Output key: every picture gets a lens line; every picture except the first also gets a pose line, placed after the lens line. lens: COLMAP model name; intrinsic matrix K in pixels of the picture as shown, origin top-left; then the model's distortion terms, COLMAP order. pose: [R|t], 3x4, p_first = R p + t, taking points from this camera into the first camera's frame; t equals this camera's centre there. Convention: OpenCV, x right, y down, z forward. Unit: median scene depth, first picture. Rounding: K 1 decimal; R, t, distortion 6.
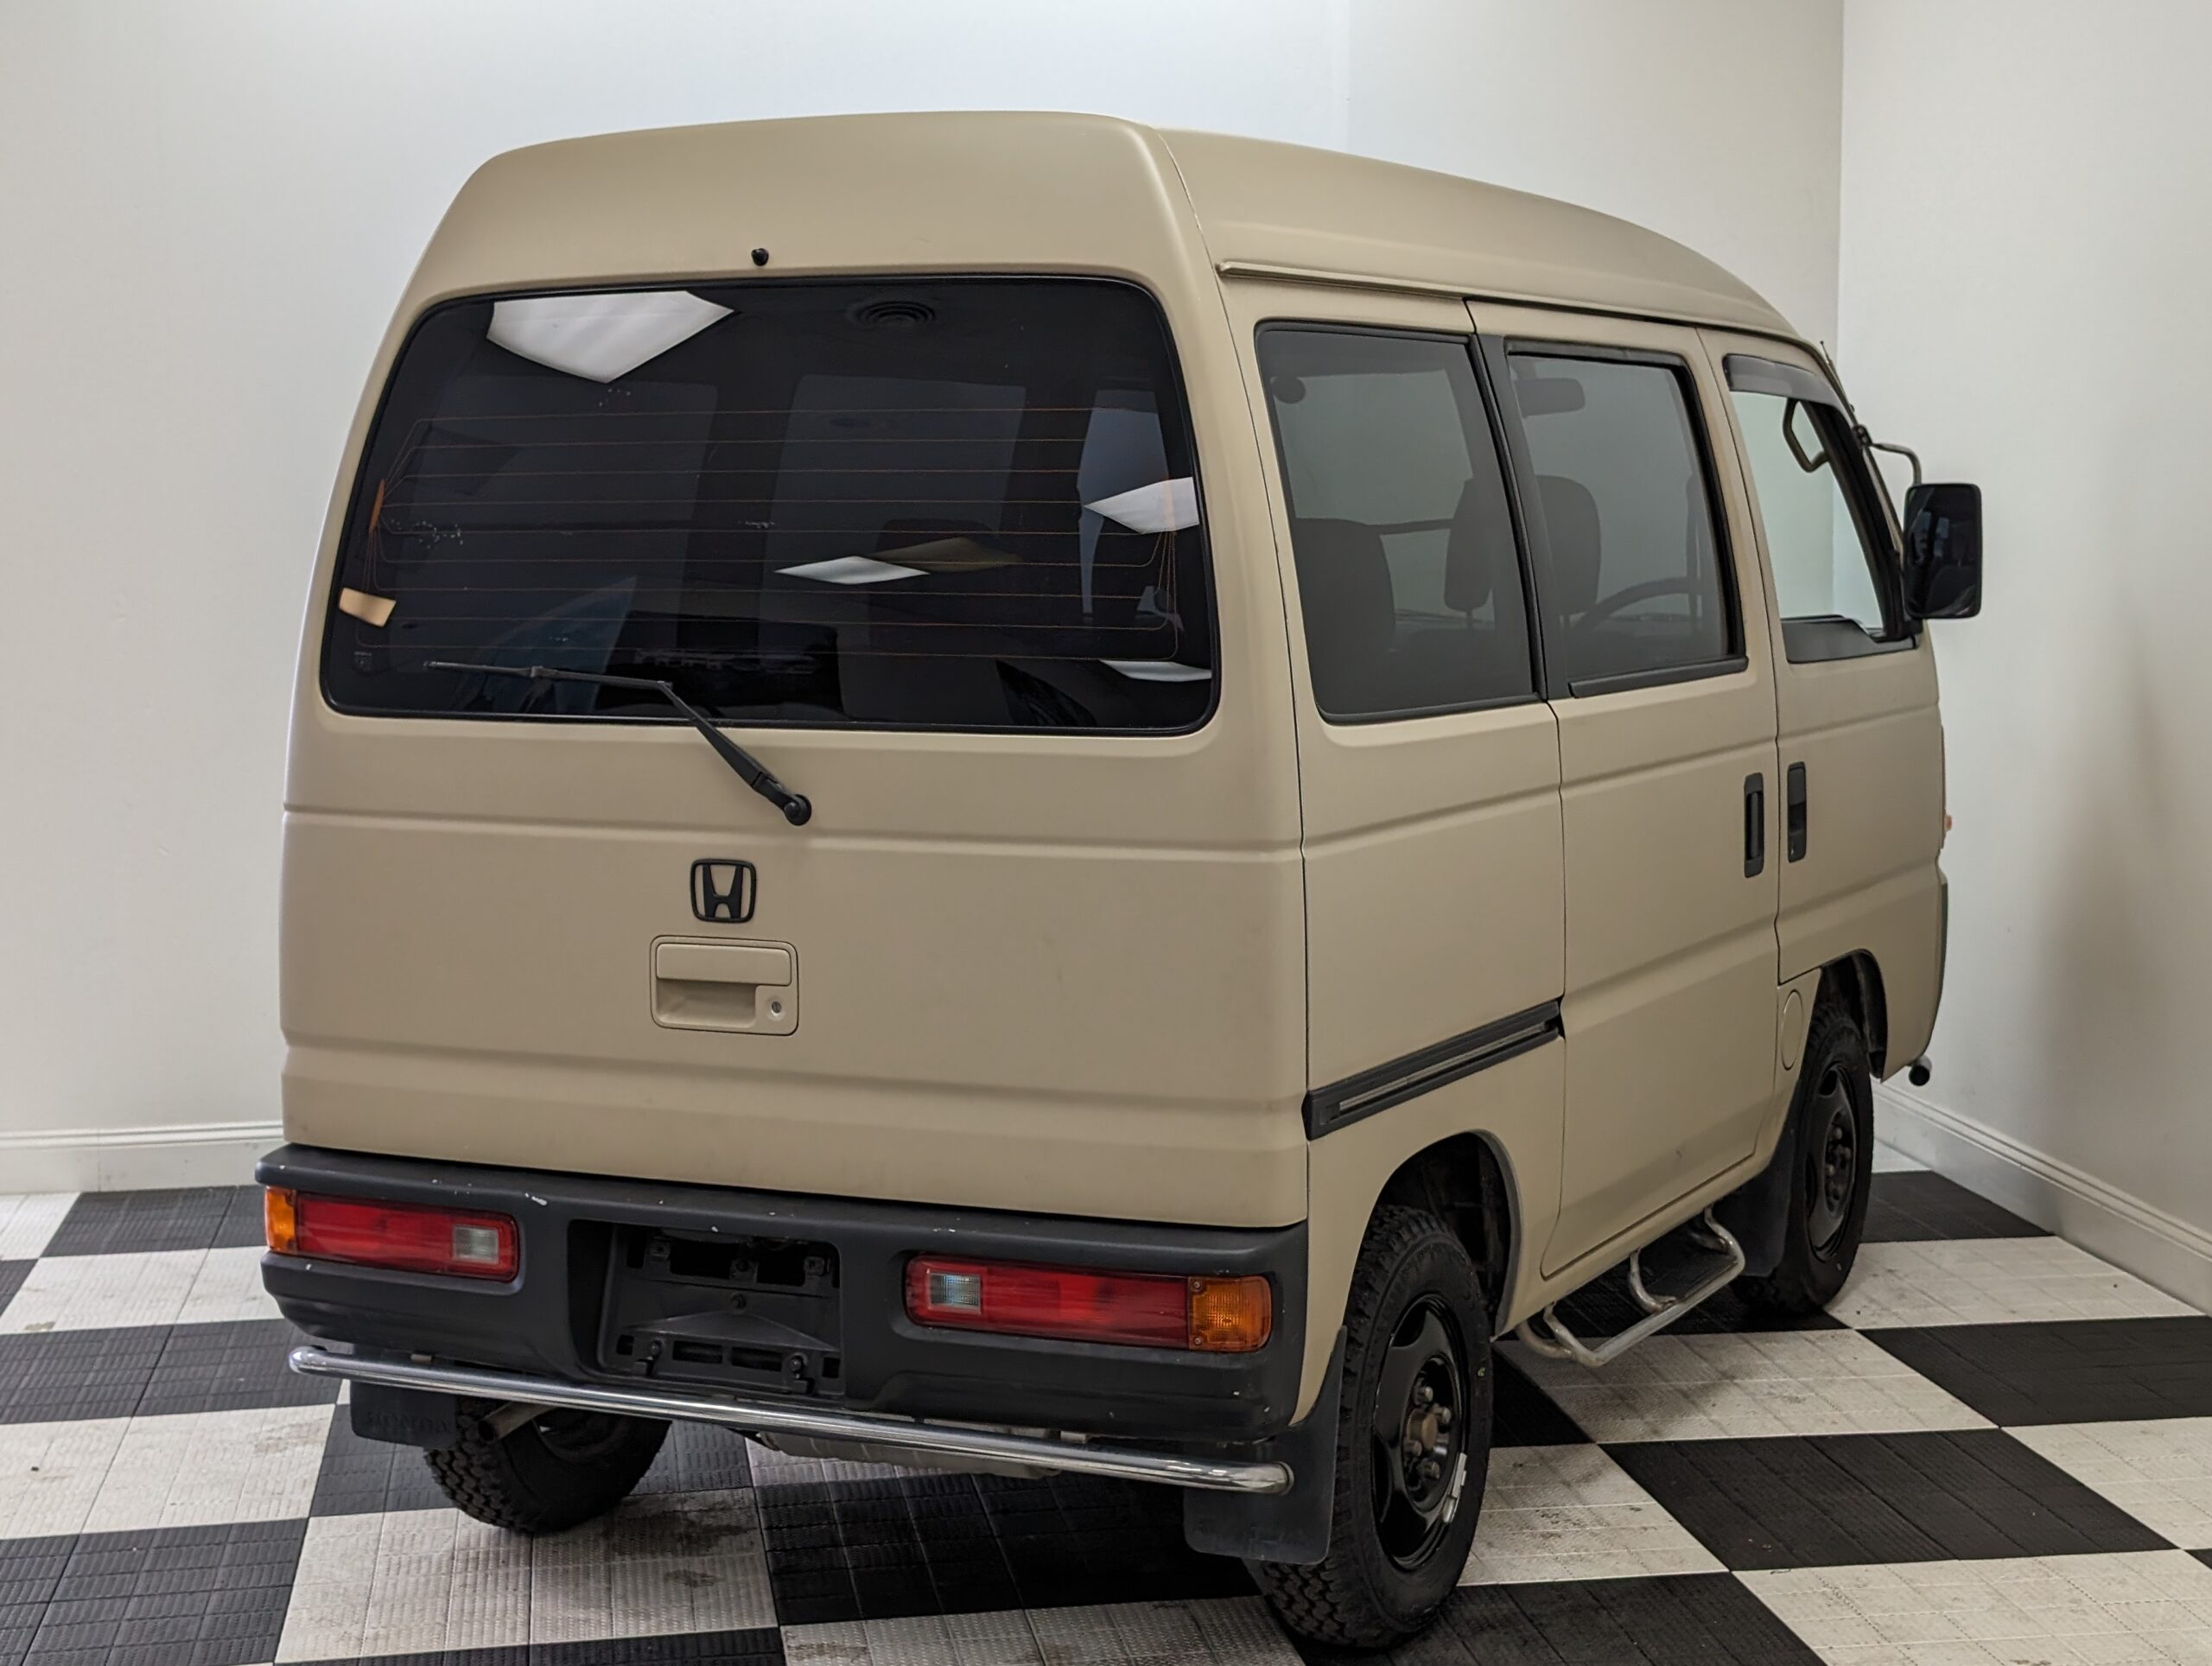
lens RADIAL K [[3796.3, 0, 1111.7], [0, 3796.3, 702.7], [0, 0, 1]] dist [0.183605, -0.753499]
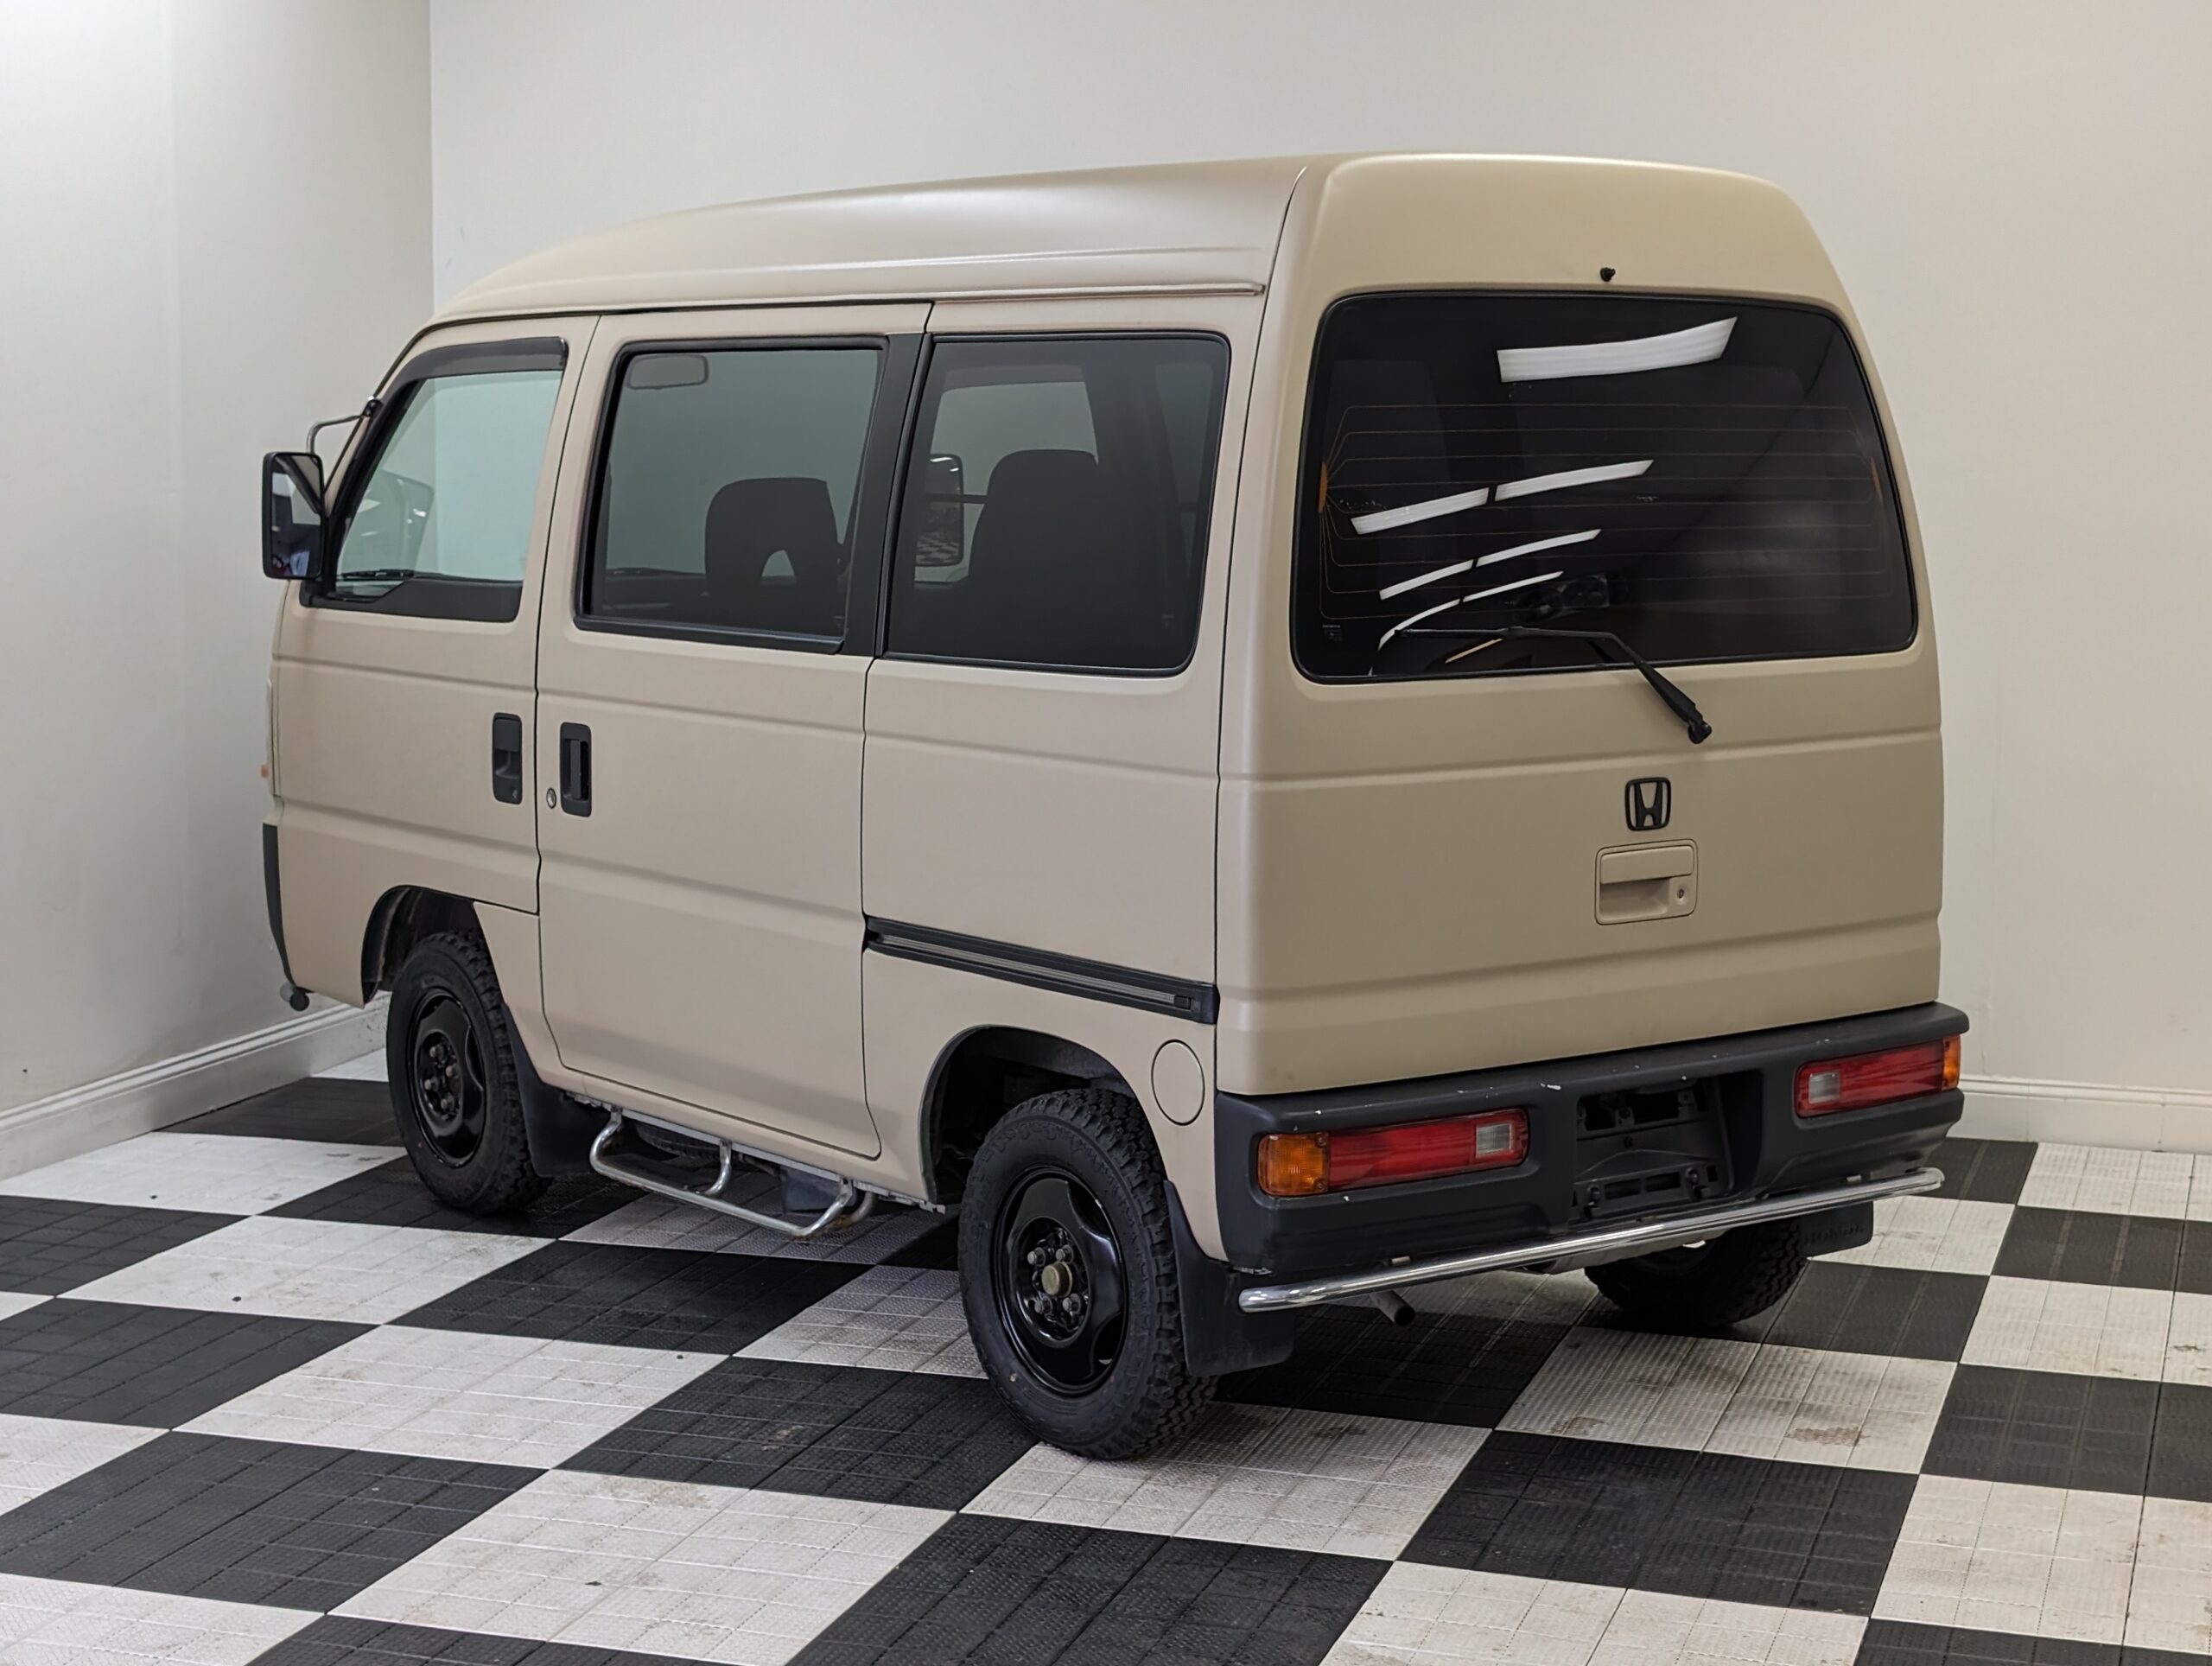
lens RADIAL K [[3894.1, 0, 1106.0], [0, 3894.1, 833.0], [0, 0, 1]] dist [-0.025079, -0.003876]
pose [[0.437911, -0.095110, 0.893973, -1.277936], [0.047780, 0.995445, 0.082500, -0.051138], [-0.897748, 0.006586, 0.440461, 0.611040]]
